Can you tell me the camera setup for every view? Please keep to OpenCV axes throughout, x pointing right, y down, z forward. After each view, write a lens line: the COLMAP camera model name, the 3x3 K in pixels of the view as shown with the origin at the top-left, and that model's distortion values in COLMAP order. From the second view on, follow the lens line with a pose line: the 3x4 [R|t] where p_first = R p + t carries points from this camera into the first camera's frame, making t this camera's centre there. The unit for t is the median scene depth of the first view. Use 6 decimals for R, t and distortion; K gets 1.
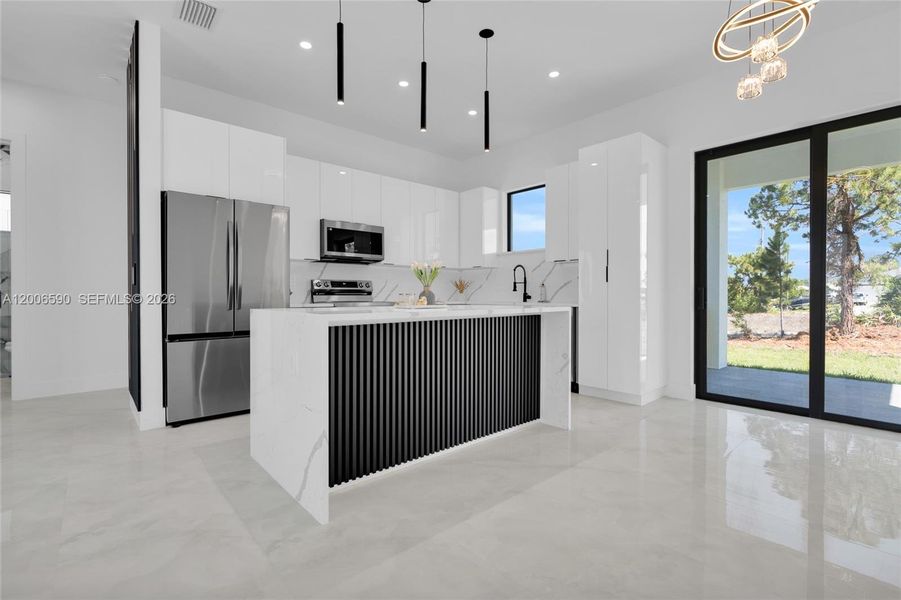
lens RADIAL K [[411.0, 0, 450.5], [0, 411.0, 300.0], [0, 0, 1]] dist [-0.001191, 0.000579]
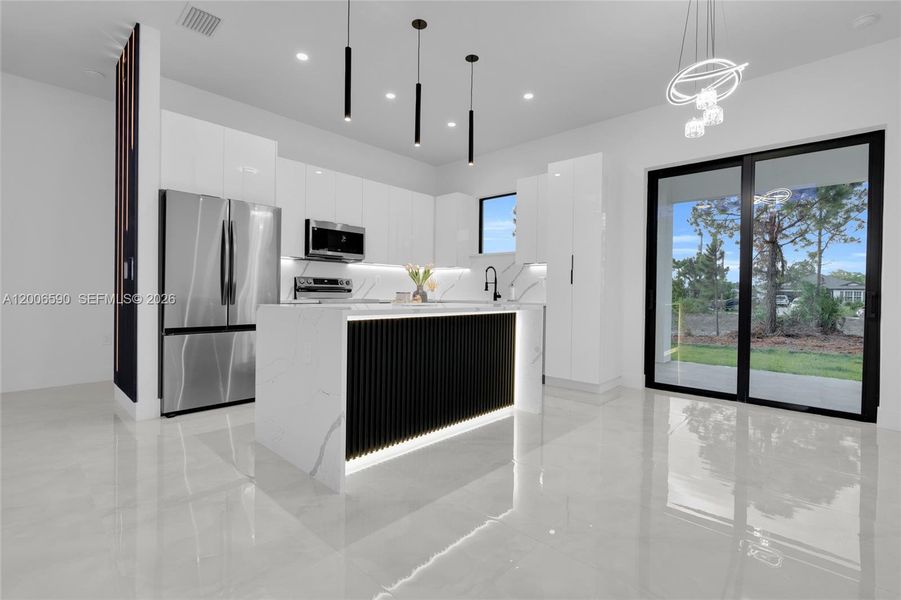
lens RADIAL K [[407.8, 0, 448.7], [0, 407.8, 298.9], [0, 0, 1]] dist [-0.001109, -0.000281]
pose [[0.995365, 0.013126, 0.095267, -0.047592], [-0.013449, 0.999906, 0.002741, -0.001507], [-0.095222, -0.004010, 0.995448, -0.060991]]
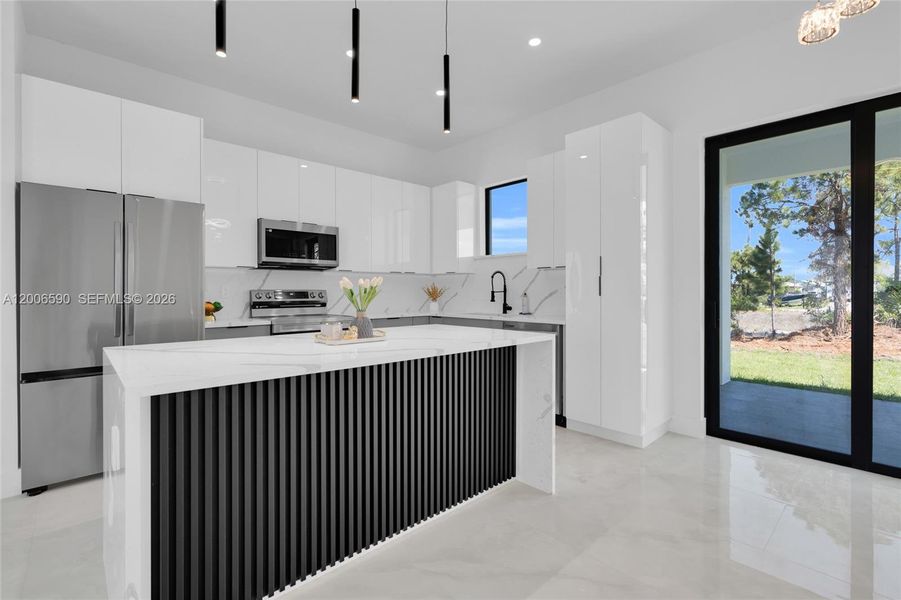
lens RADIAL K [[407.6, 0, 448.8], [0, 407.6, 294.2], [0, 0, 1]] dist [-0.000460, 0.000082]
pose [[0.999836, -0.002237, 0.017992, 0.052521], [0.002321, 0.999986, -0.004689, -0.035921], [-0.017981, 0.004730, 0.999827, 0.156609]]
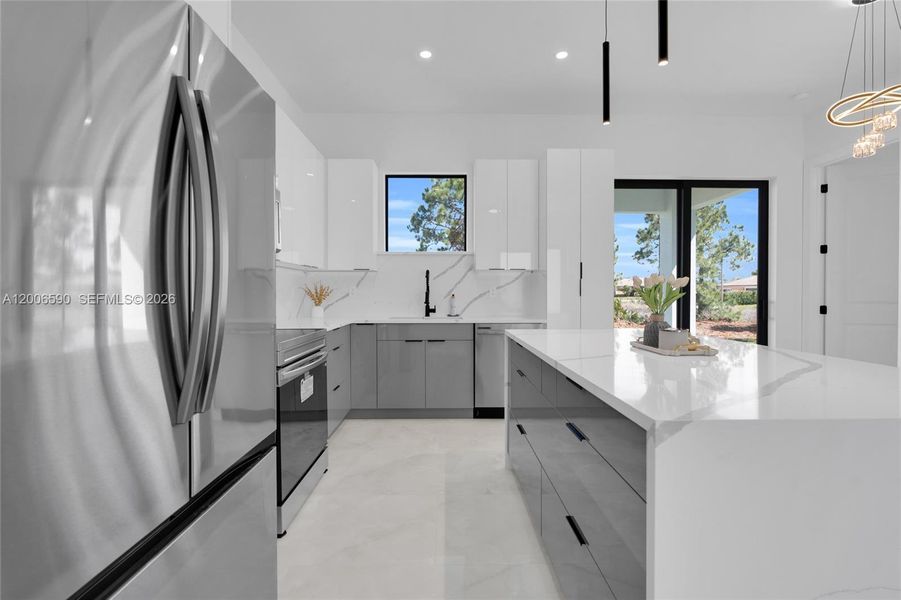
lens RADIAL K [[407.8, 0, 448.7], [0, 407.8, 298.9], [0, 0, 1]] dist [-0.001109, -0.000281]
pose [[0.653900, -0.013434, 0.756462, -0.438497], [0.009916, 0.999909, 0.009185, -0.040470], [-0.756516, 0.001495, 0.653974, 0.499322]]
